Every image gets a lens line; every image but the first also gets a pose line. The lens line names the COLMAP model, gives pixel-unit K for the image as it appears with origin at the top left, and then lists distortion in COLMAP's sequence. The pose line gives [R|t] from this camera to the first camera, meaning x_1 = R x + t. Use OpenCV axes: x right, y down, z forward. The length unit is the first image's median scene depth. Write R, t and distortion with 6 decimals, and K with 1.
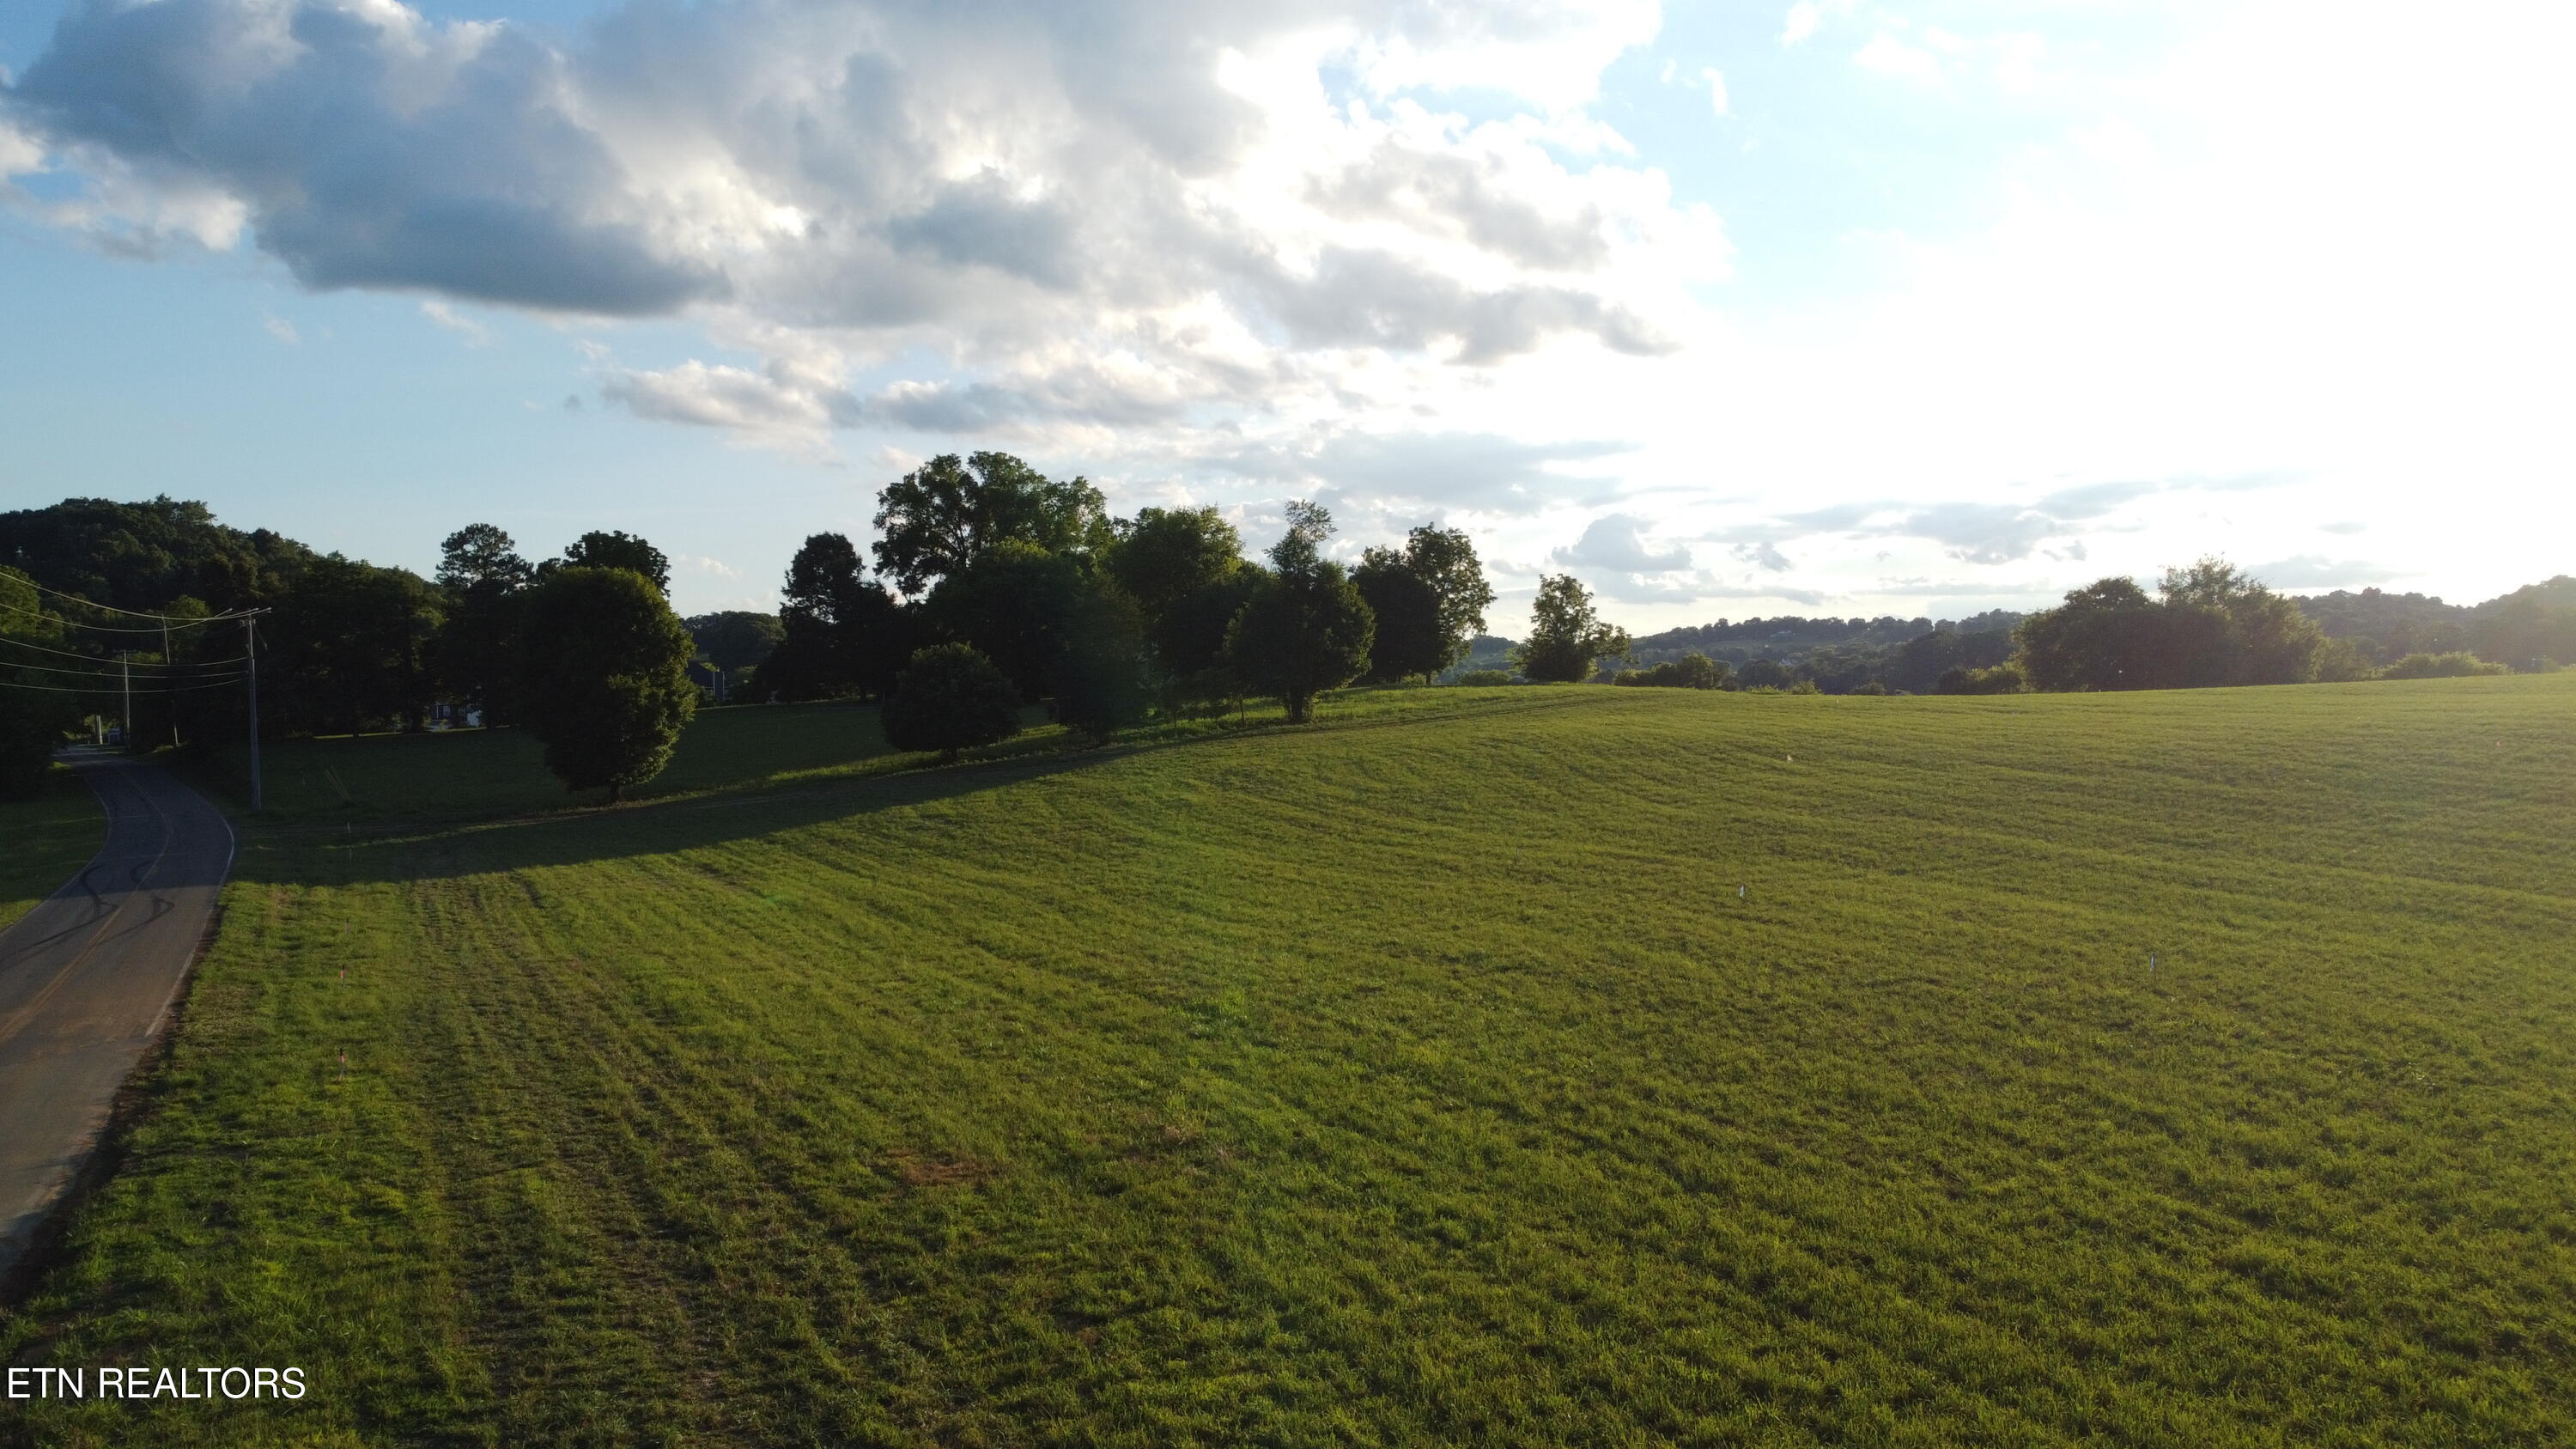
lens RADIAL K [[1955.6, 0, 1290.4], [0, 1955.6, 716.3], [0, 0, 1]] dist [0.000231, -0.004381]
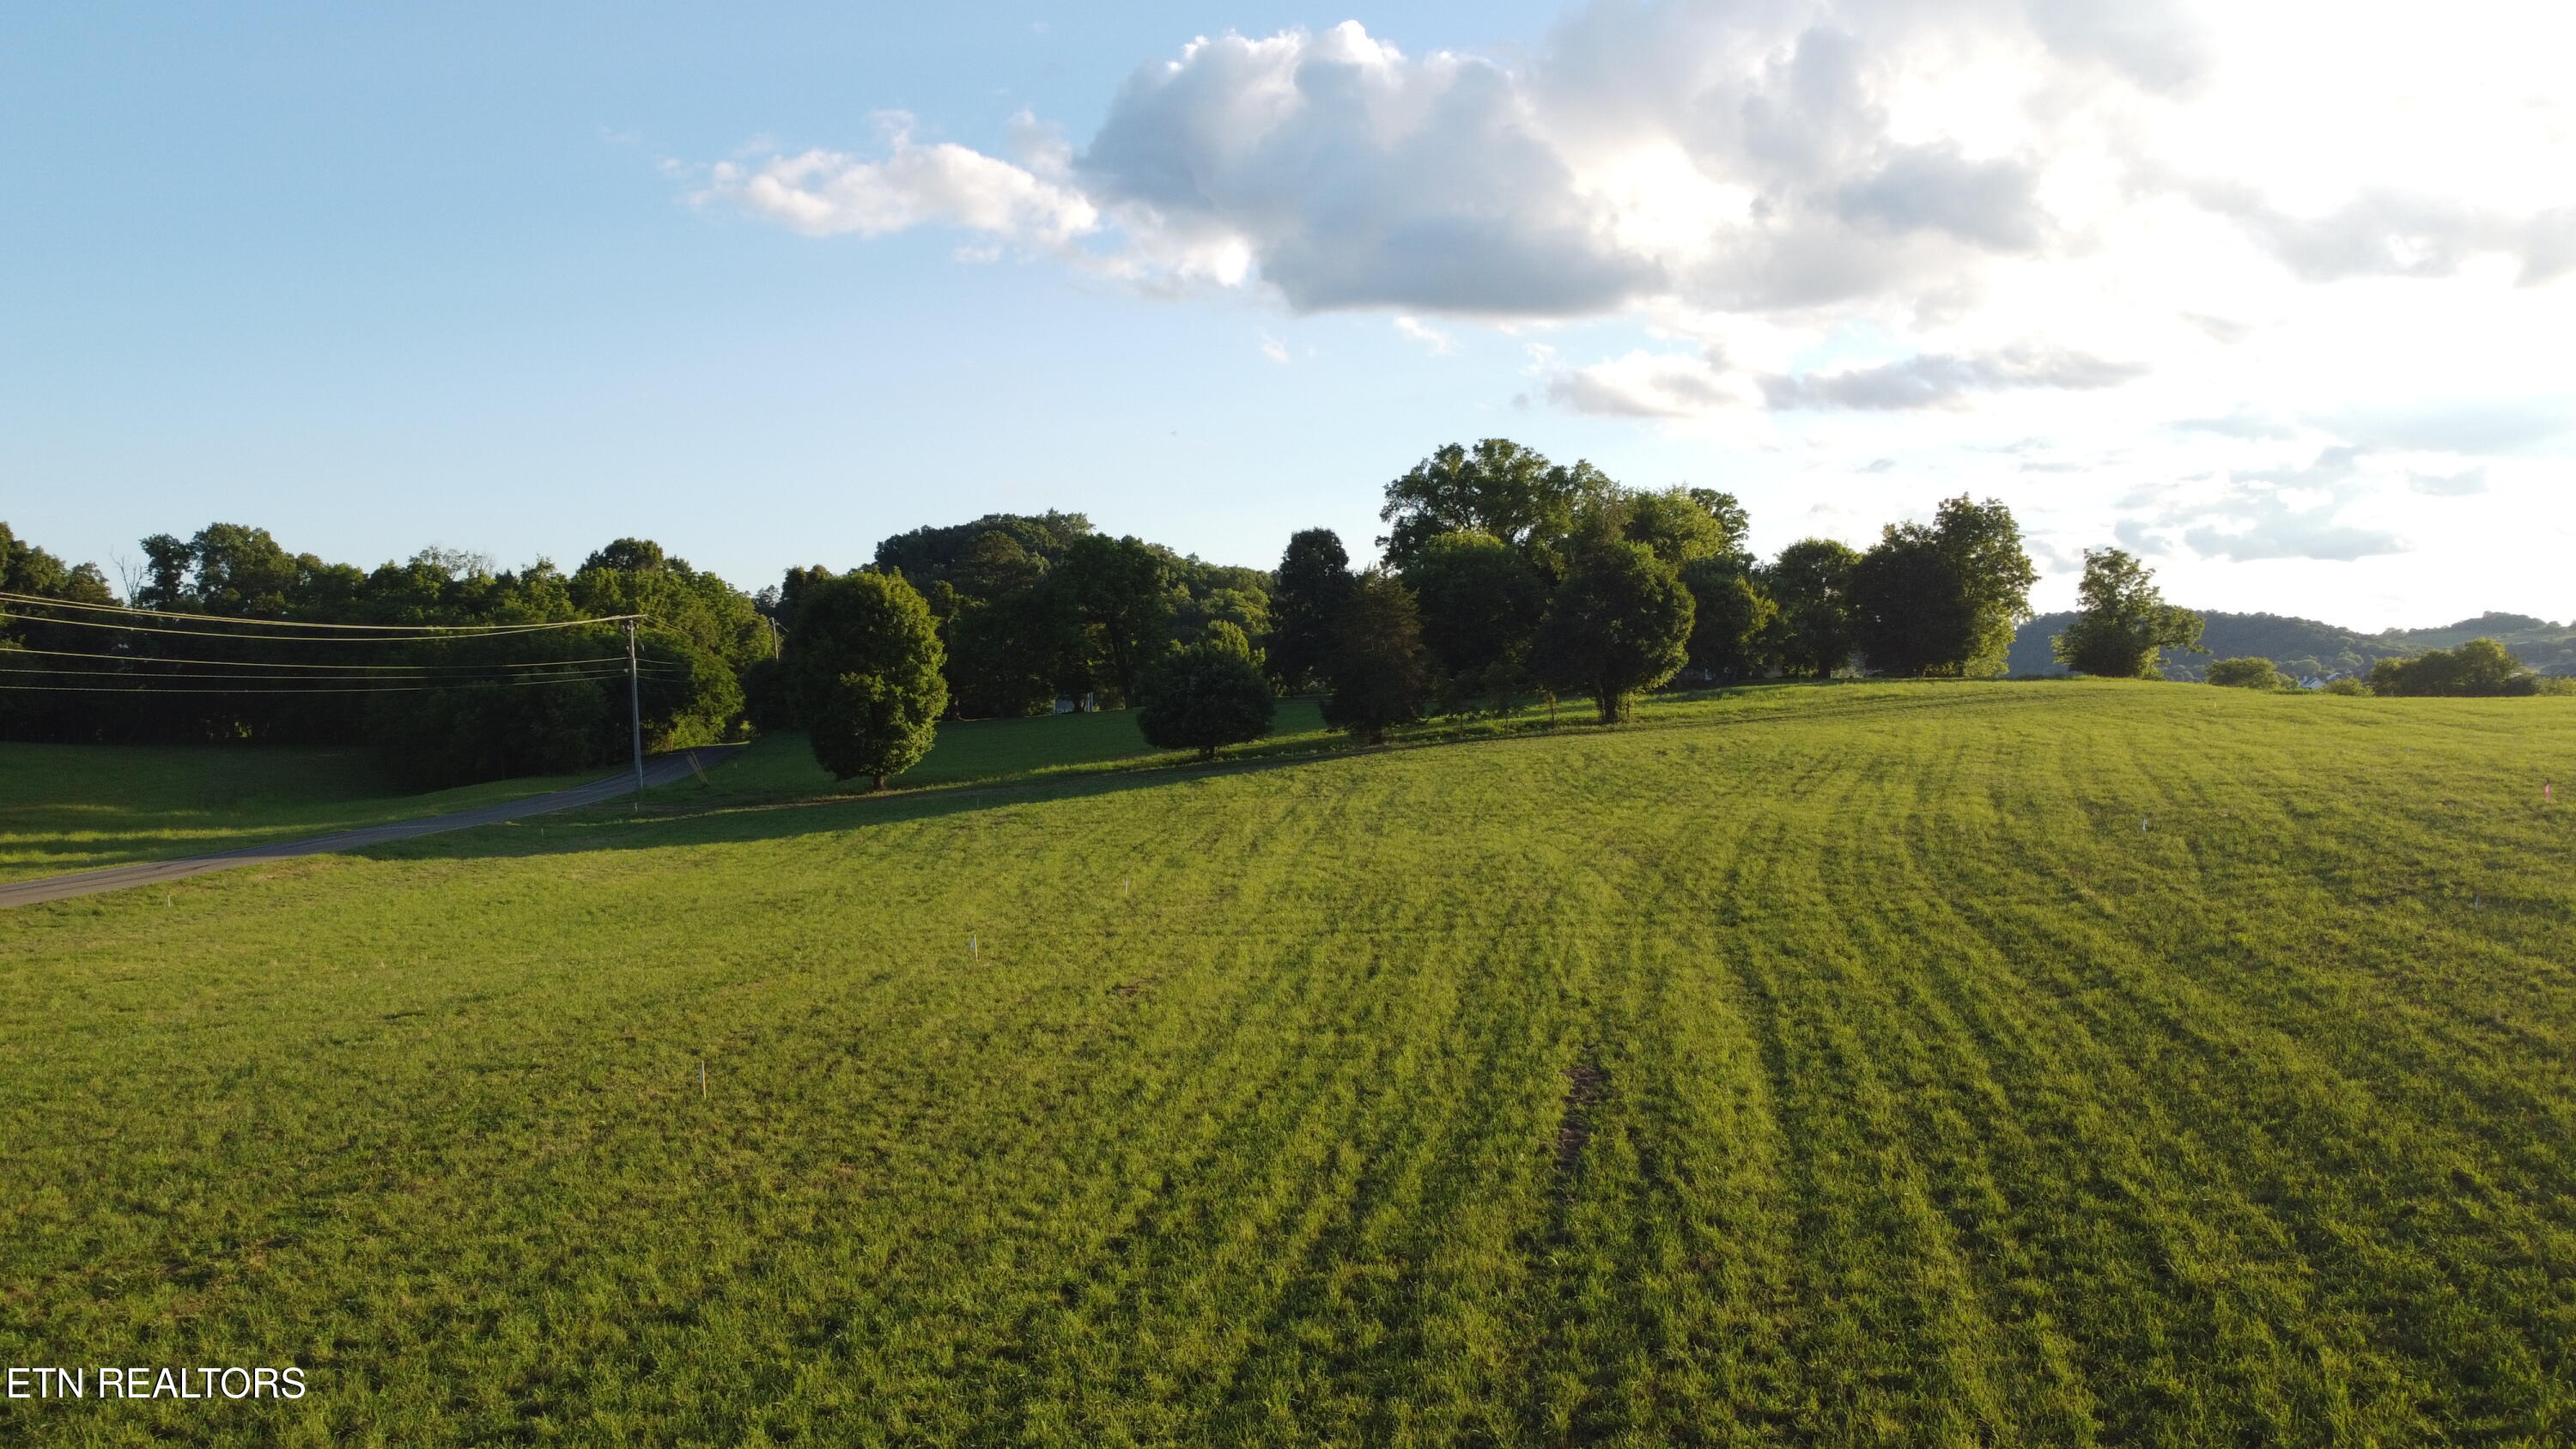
lens RADIAL K [[1955.6, 0, 1301.5], [0, 1955.6, 760.7], [0, 0, 1]] dist [0.000231, -0.004381]
pose [[0.888195, 0.021220, -0.458976, 0.211295], [-0.007233, 0.999455, 0.032210, -0.005419], [0.459409, -0.025289, 0.887865, 0.085491]]
